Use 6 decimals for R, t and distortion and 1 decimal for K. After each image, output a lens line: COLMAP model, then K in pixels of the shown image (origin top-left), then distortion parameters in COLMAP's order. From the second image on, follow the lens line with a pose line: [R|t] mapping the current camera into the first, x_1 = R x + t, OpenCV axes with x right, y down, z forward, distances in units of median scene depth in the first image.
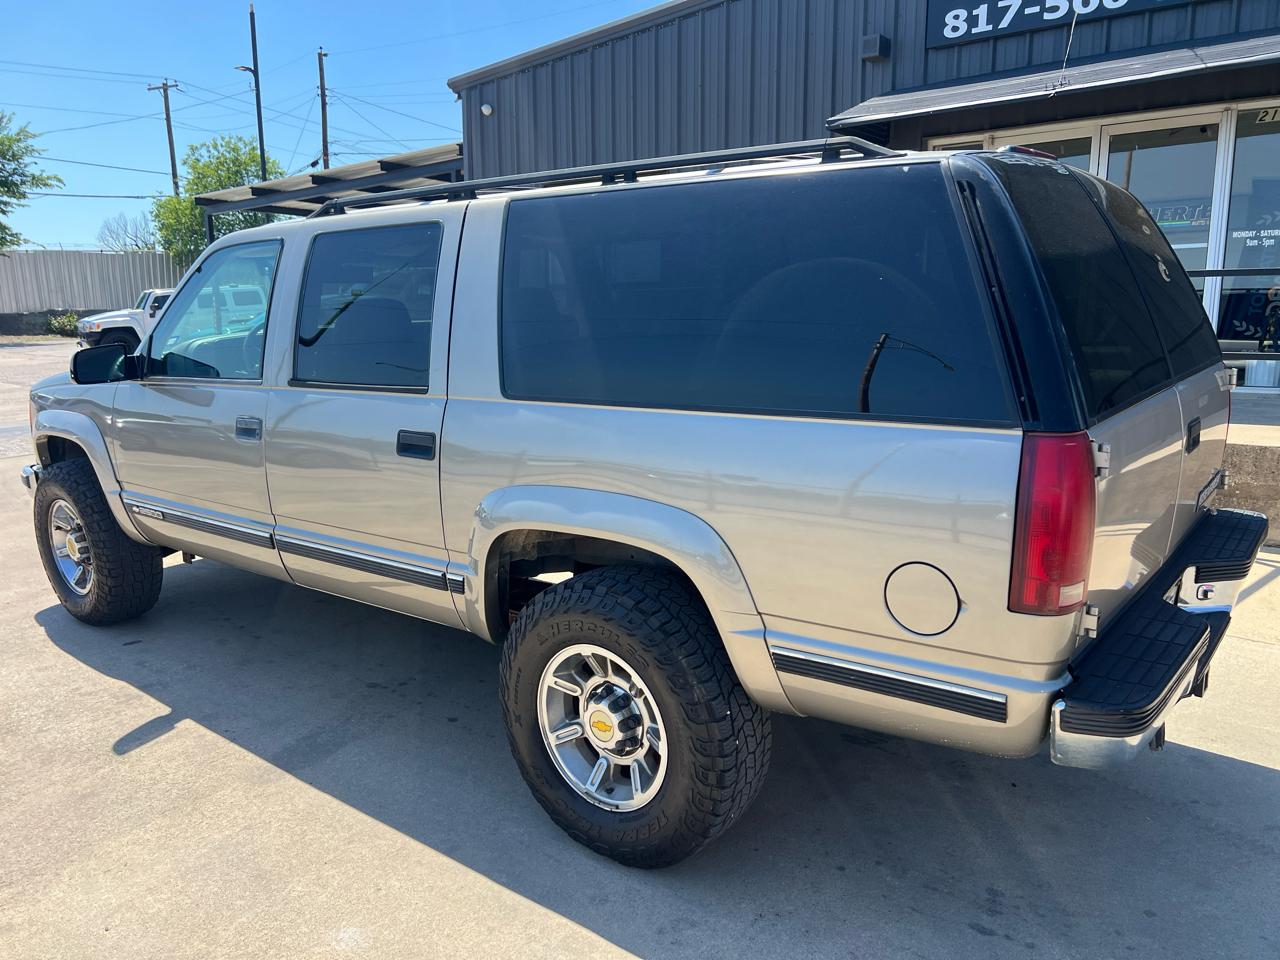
lens RADIAL K [[971.5, 0, 639.9], [0, 971.5, 476.2], [0, 0, 1]] dist [0.061344, -0.074442]
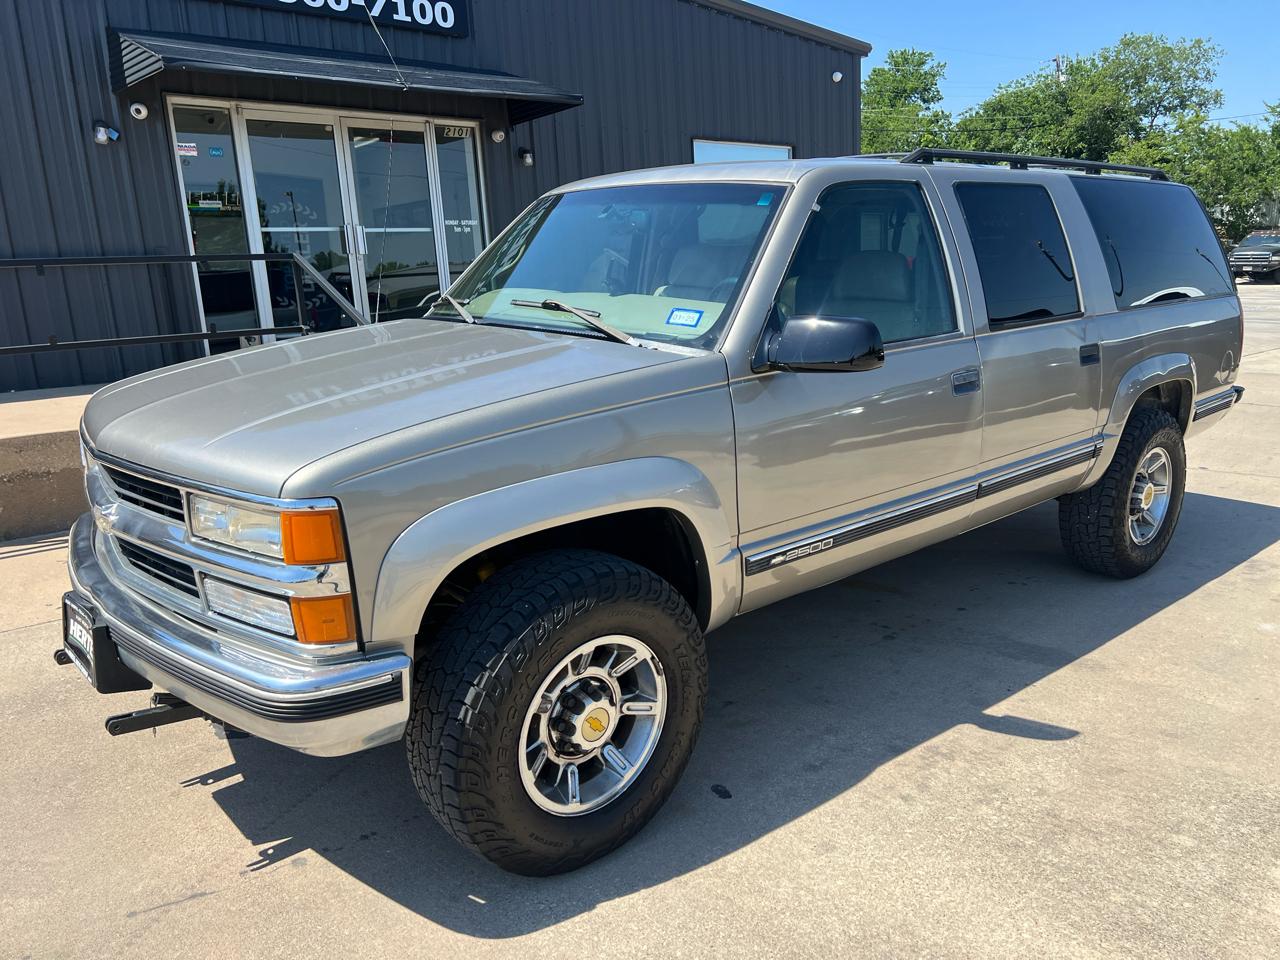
lens RADIAL K [[967.1, 0, 653.9], [0, 967.1, 477.7], [0, 0, 1]] dist [0.055351, -0.062600]
pose [[0.168370, -0.206242, 0.963906, -1.402912], [0.198541, 0.964921, 0.171779, -0.185258], [-0.965522, 0.162452, 0.203412, 1.133147]]
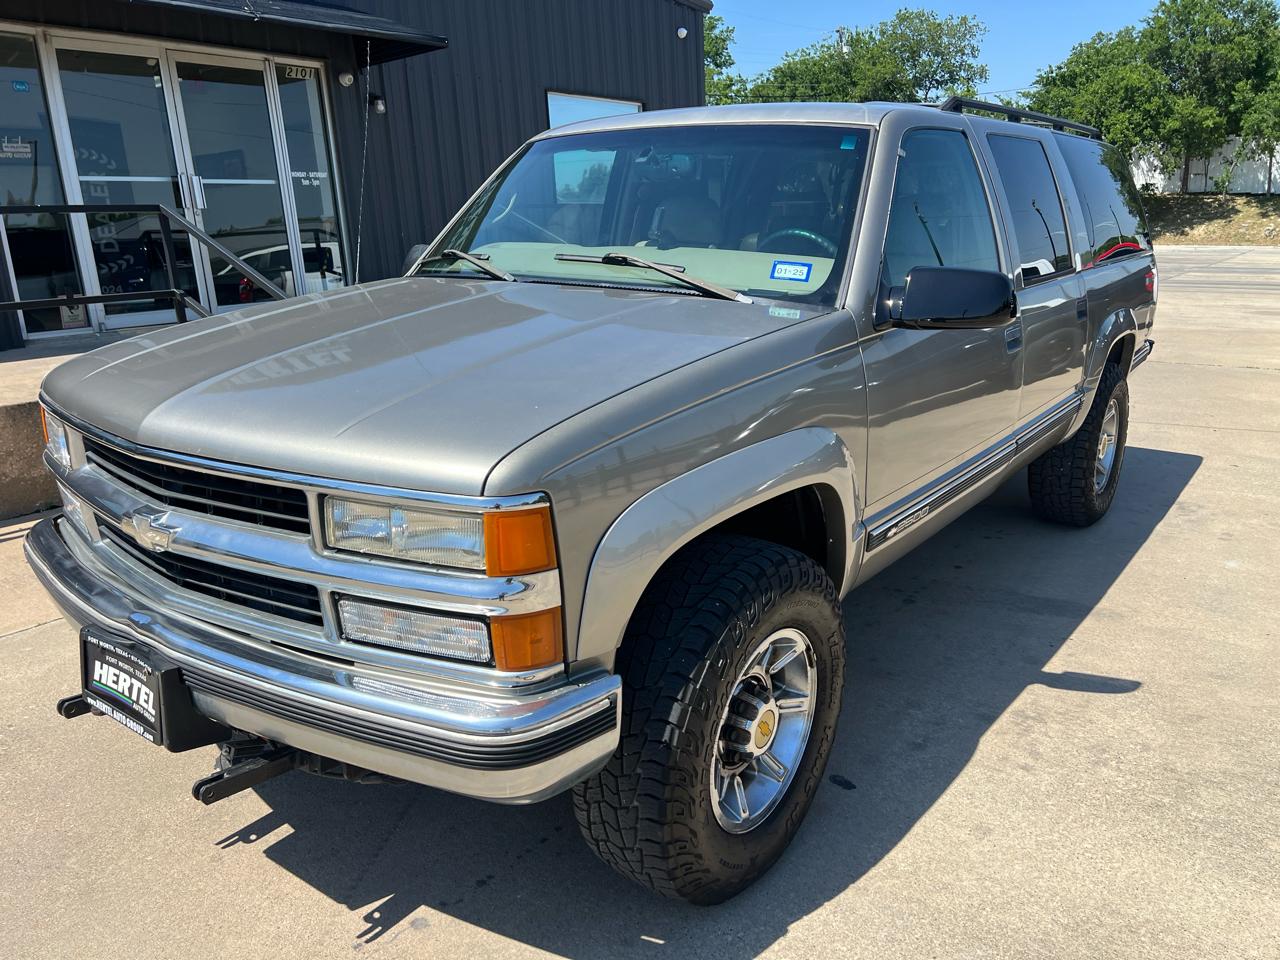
lens RADIAL K [[967.1, 0, 653.9], [0, 967.1, 477.7], [0, 0, 1]] dist [0.055351, -0.062600]
pose [[-0.041662, -0.243316, 0.969052, -1.336963], [0.198123, 0.948622, 0.246705, -0.223538], [-0.979291, 0.202270, 0.008685, 1.375514]]
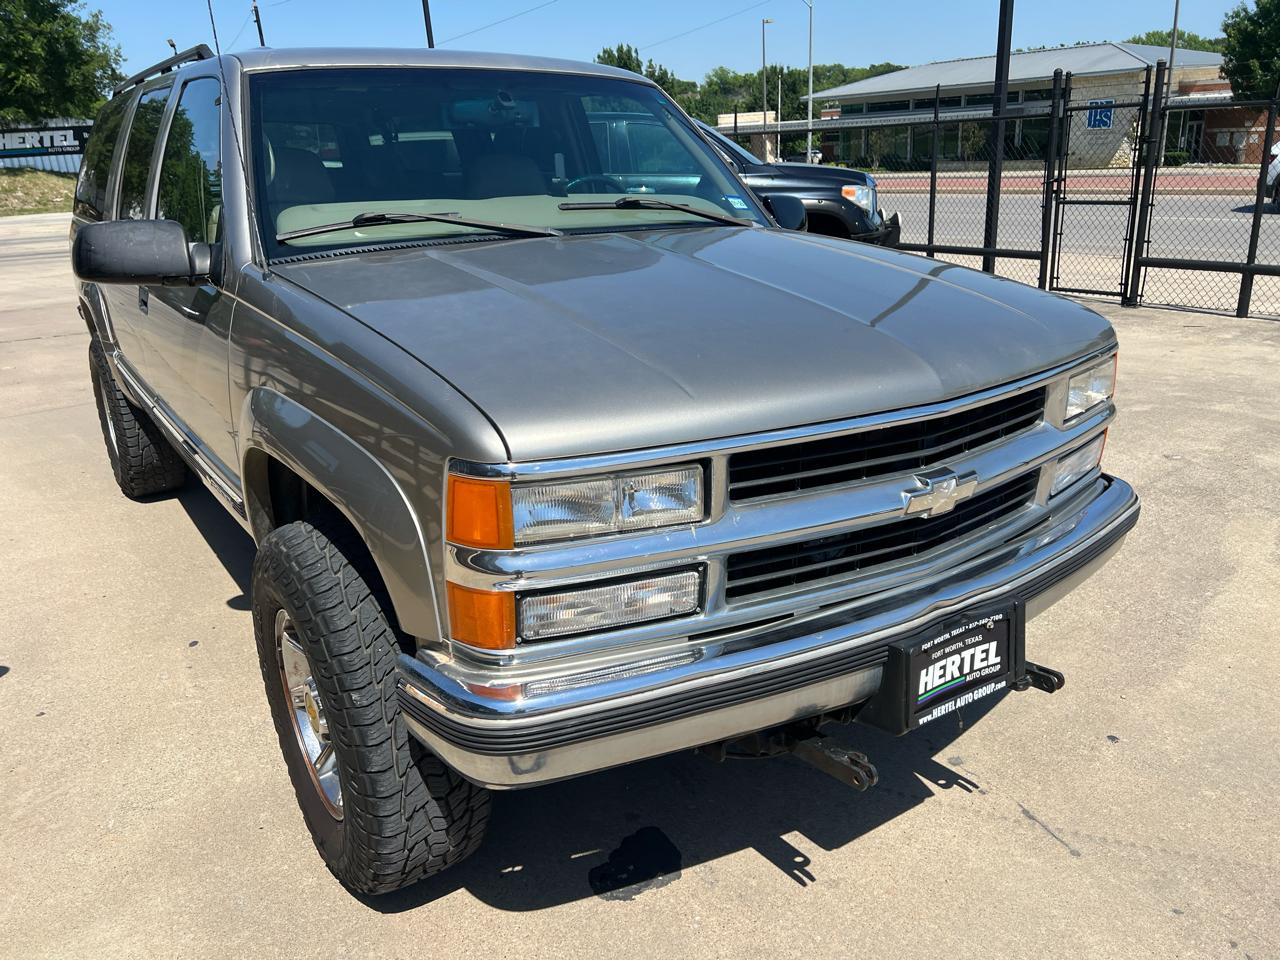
lens RADIAL K [[967.6, 0, 640.0], [0, 967.6, 480.0], [0, 0, 1]] dist [0.057843, -0.067994]
pose [[-0.953060, -0.046589, 0.299175, -0.791376], [0.105913, 0.874371, 0.473559, -0.380657], [-0.283652, 0.483017, -0.828394, 2.137164]]
